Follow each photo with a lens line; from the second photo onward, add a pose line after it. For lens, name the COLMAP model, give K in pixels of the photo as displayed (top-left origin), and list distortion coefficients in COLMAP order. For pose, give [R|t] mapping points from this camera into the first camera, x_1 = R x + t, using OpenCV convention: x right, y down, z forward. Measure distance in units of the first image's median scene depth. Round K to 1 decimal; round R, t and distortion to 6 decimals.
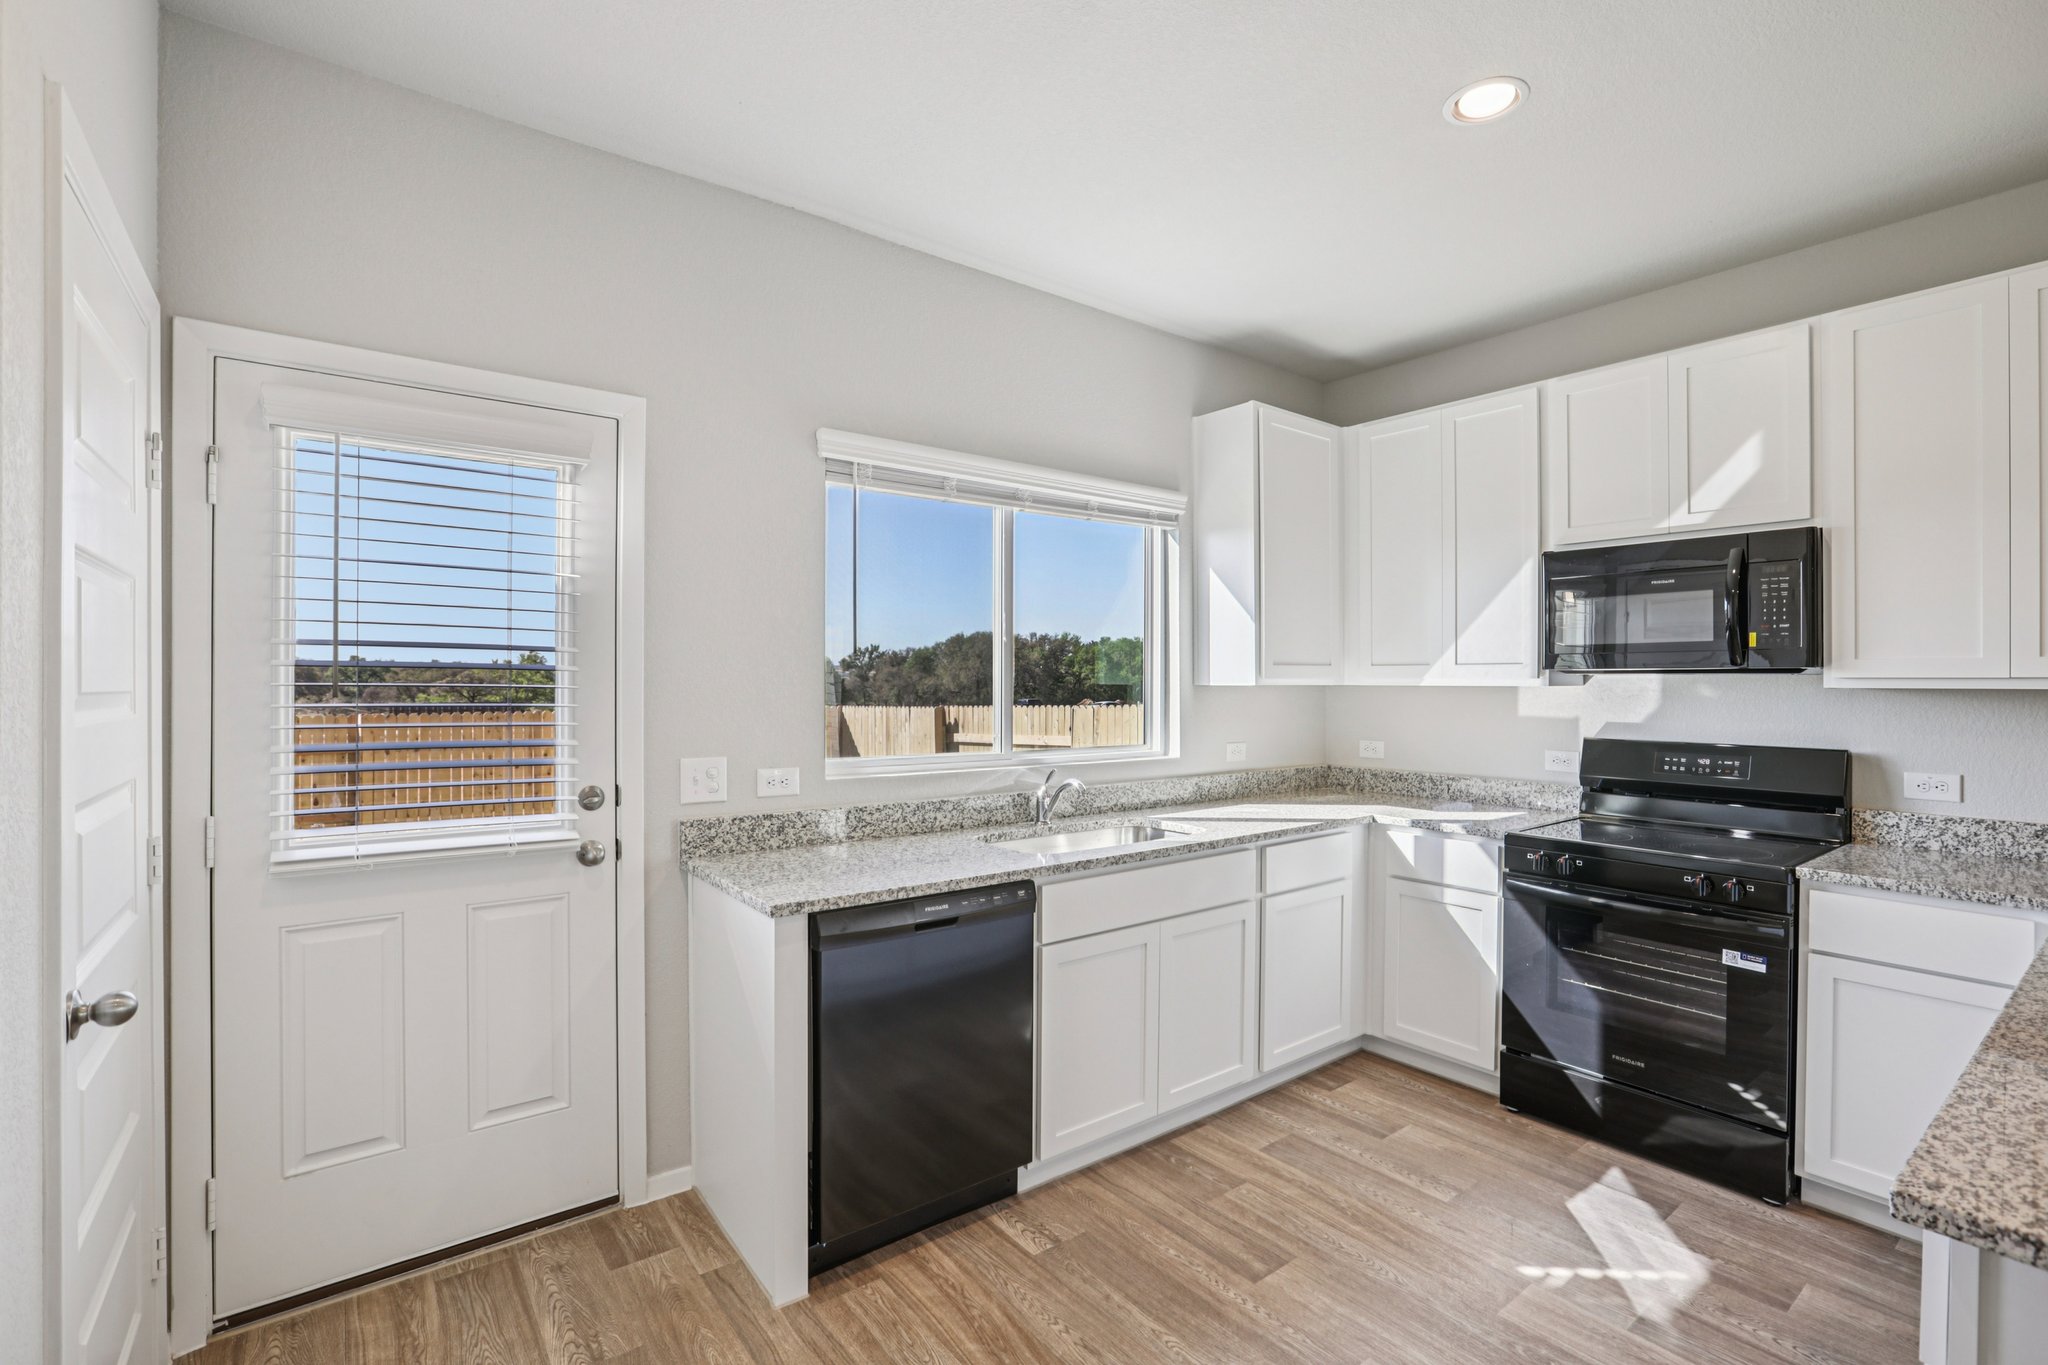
lens RADIAL K [[926.4, 0, 1026.7], [0, 926.4, 681.0], [0, 0, 1]] dist [-0.060087, 0.019644]
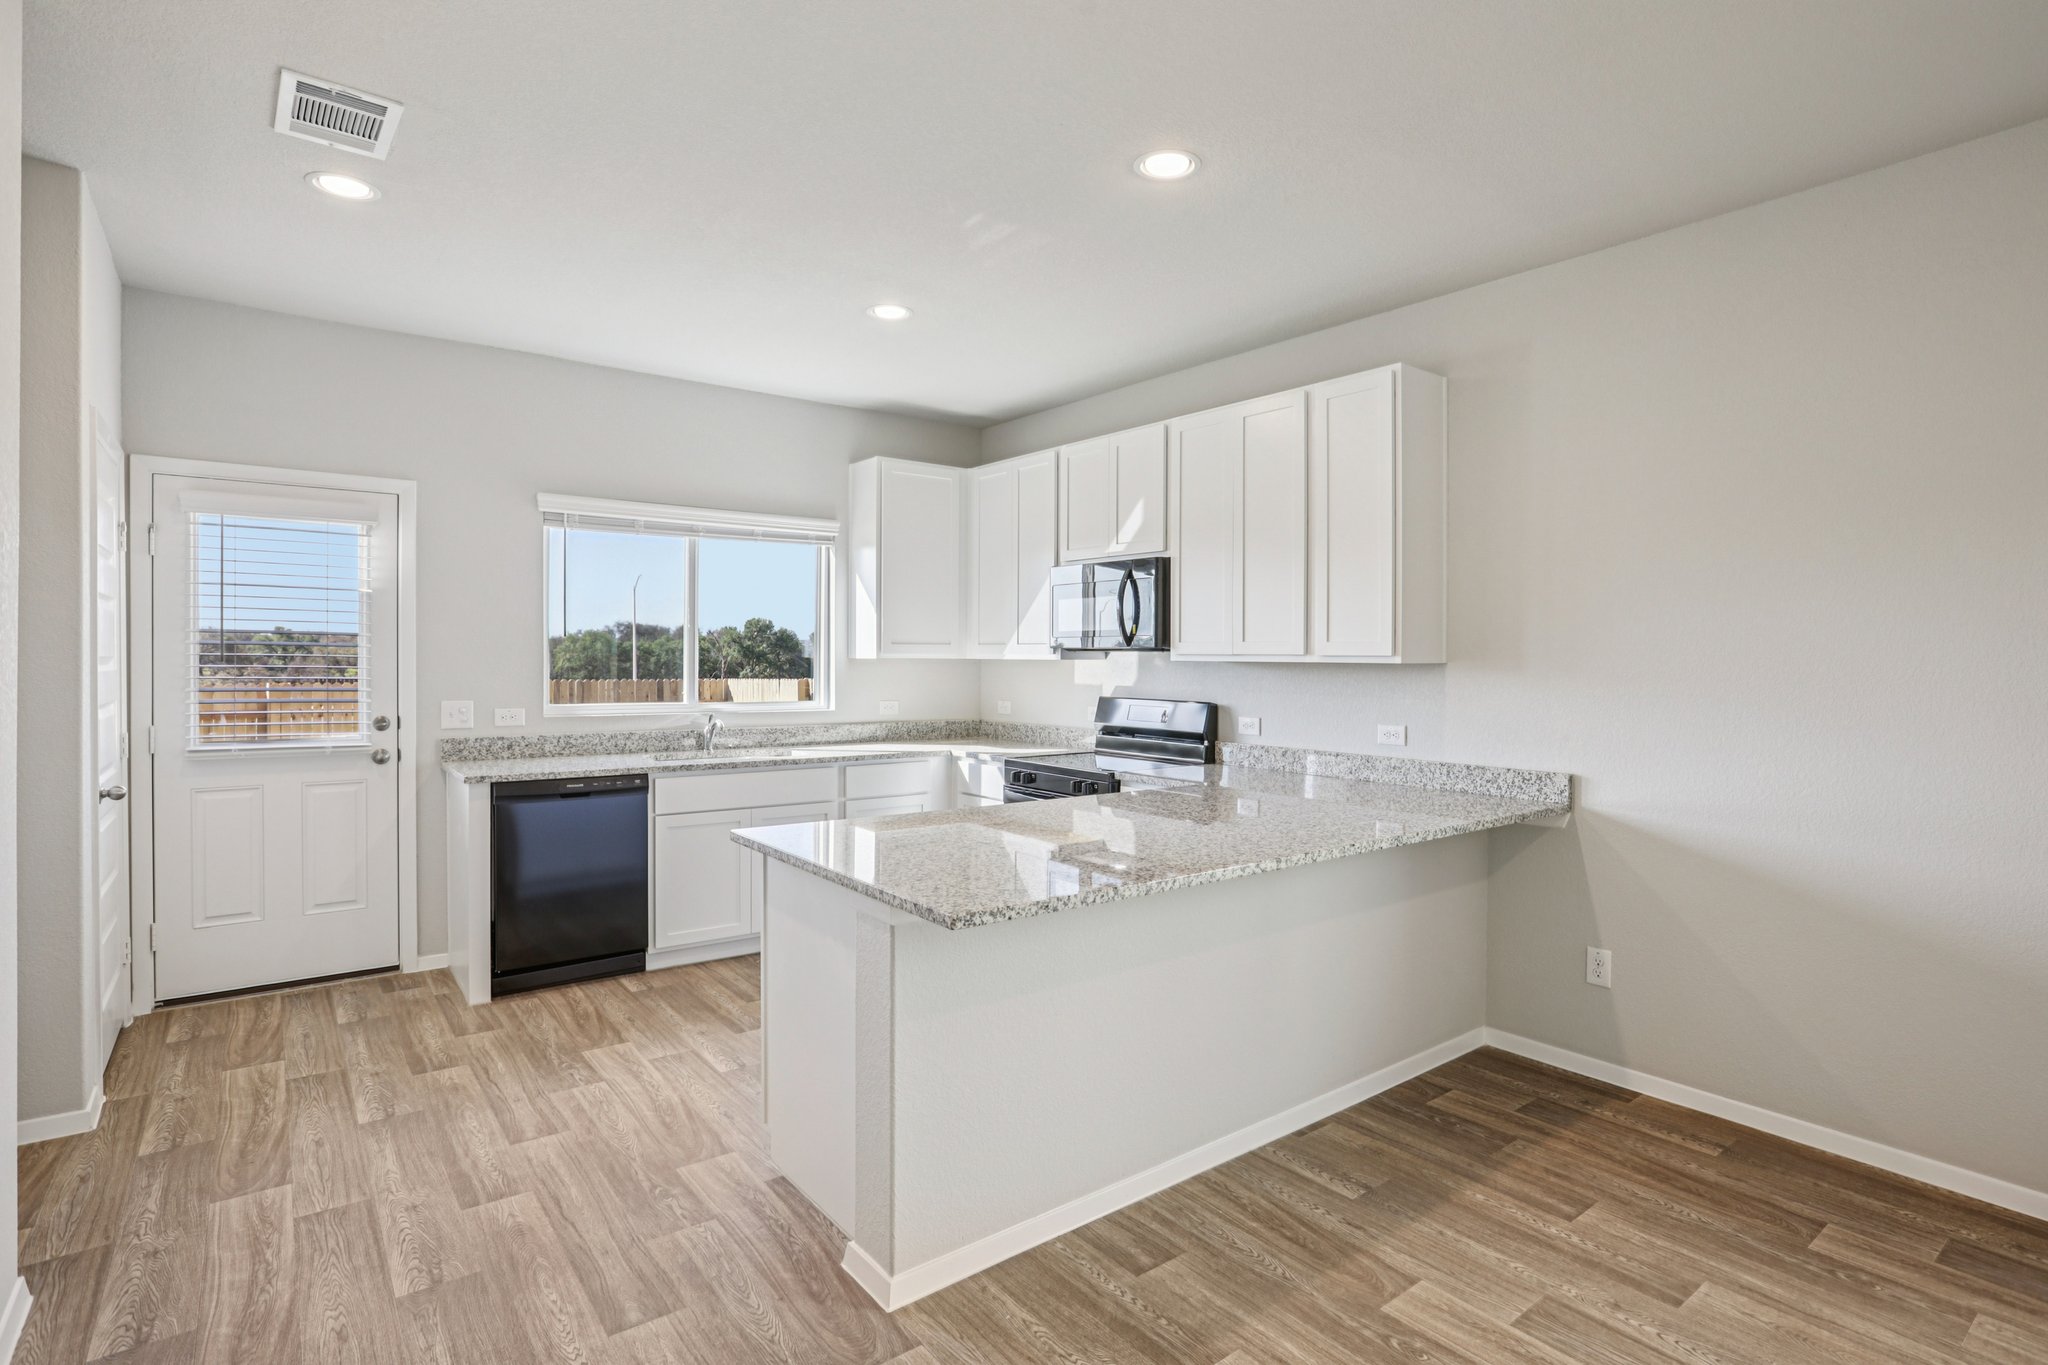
lens RADIAL K [[1027.6, 0, 1024.9], [0, 1027.6, 672.1], [0, 0, 1]] dist [-0.048592, 0.024164]
pose [[0.999983, 0.004158, -0.004022, 0.673030], [-0.004100, 0.999889, 0.014307, 0.002825], [0.004081, -0.014290, 0.999890, -0.804370]]
